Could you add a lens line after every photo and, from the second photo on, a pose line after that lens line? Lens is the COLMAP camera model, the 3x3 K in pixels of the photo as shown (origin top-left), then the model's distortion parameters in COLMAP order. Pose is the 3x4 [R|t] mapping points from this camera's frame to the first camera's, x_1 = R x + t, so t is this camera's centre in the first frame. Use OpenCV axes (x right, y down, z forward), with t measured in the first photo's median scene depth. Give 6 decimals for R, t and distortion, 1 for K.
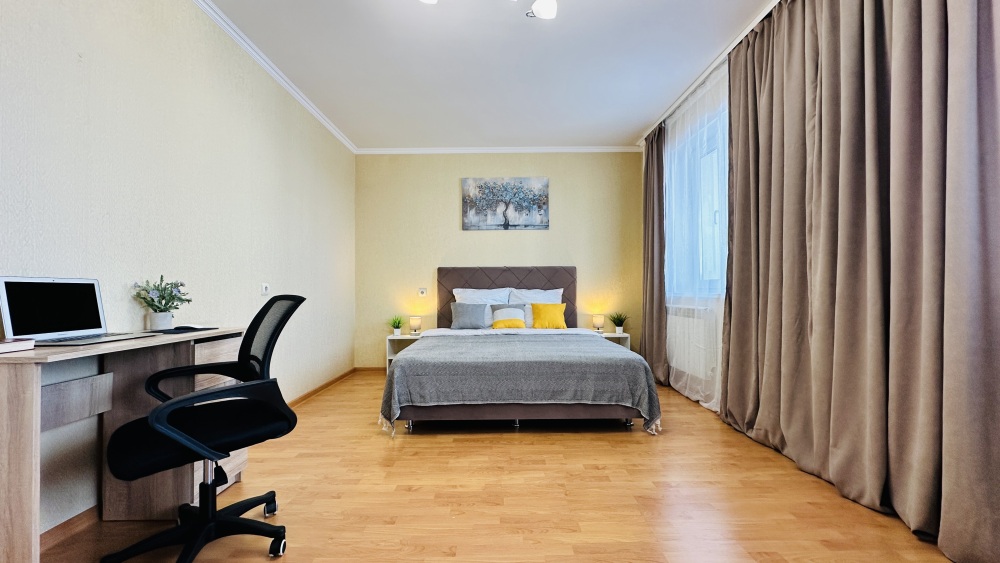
lens RADIAL K [[397.0, 0, 501.5], [0, 397.0, 282.6], [0, 0, 1]] dist [0.000257, 0.000322]
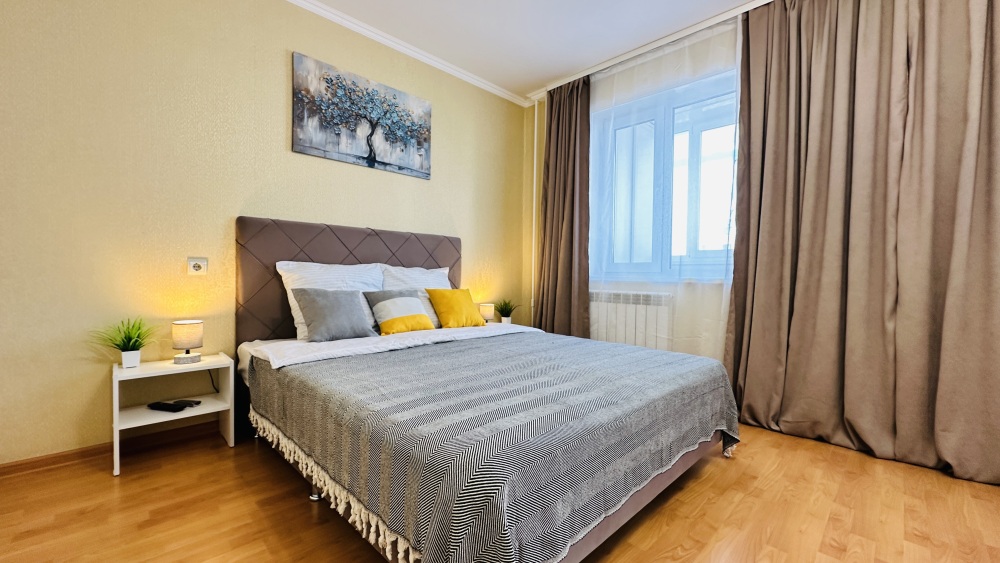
lens RADIAL K [[397.0, 0, 502.1], [0, 397.0, 281.0], [0, 0, 1]] dist [0.000257, 0.000322]
pose [[0.716362, 0.004591, 0.697713, -0.286279], [-0.036146, 0.998880, 0.030539, 0.015255], [-0.696791, -0.047097, 0.715726, 0.447548]]
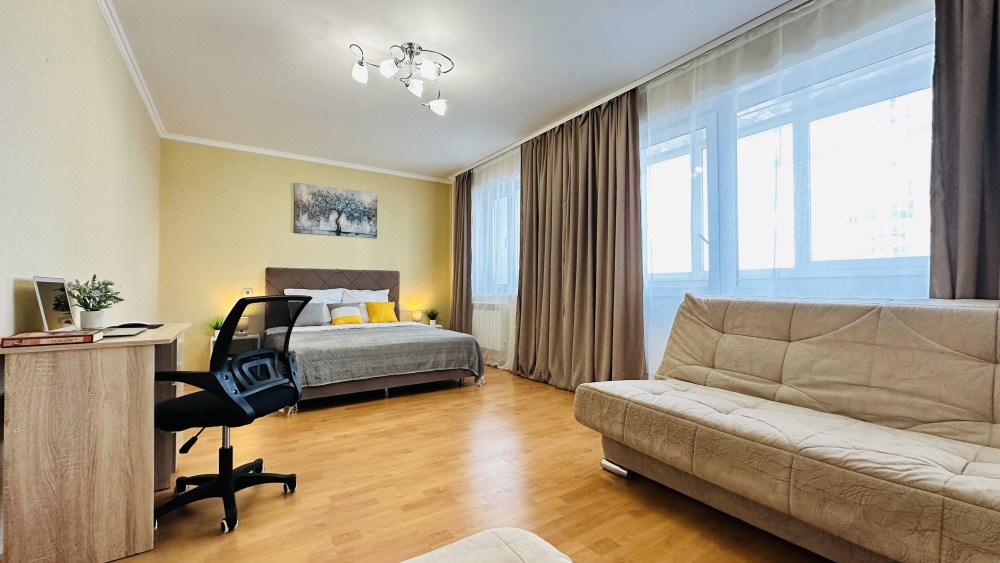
lens RADIAL K [[397.0, 0, 501.7], [0, 397.0, 283.7], [0, 0, 1]] dist [0.000257, 0.000322]
pose [[0.832113, 0.015932, 0.554377, -0.236488], [-0.016988, 0.999850, -0.003234, -0.004439], [-0.554346, -0.006727, 0.832259, -0.186821]]
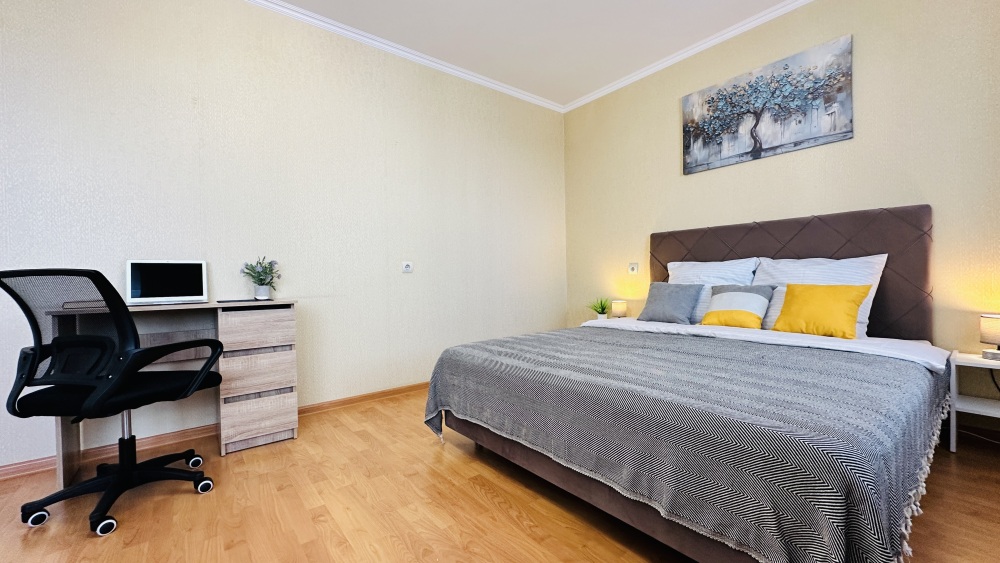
lens RADIAL K [[397.0, 0, 499.5], [0, 397.0, 283.2], [0, 0, 1]] dist [0.000257, 0.000322]
pose [[0.618000, 0.006322, -0.786153, 0.256972], [0.030401, 0.999028, 0.031932, 0.021453], [0.785590, -0.043634, 0.617206, 0.352846]]
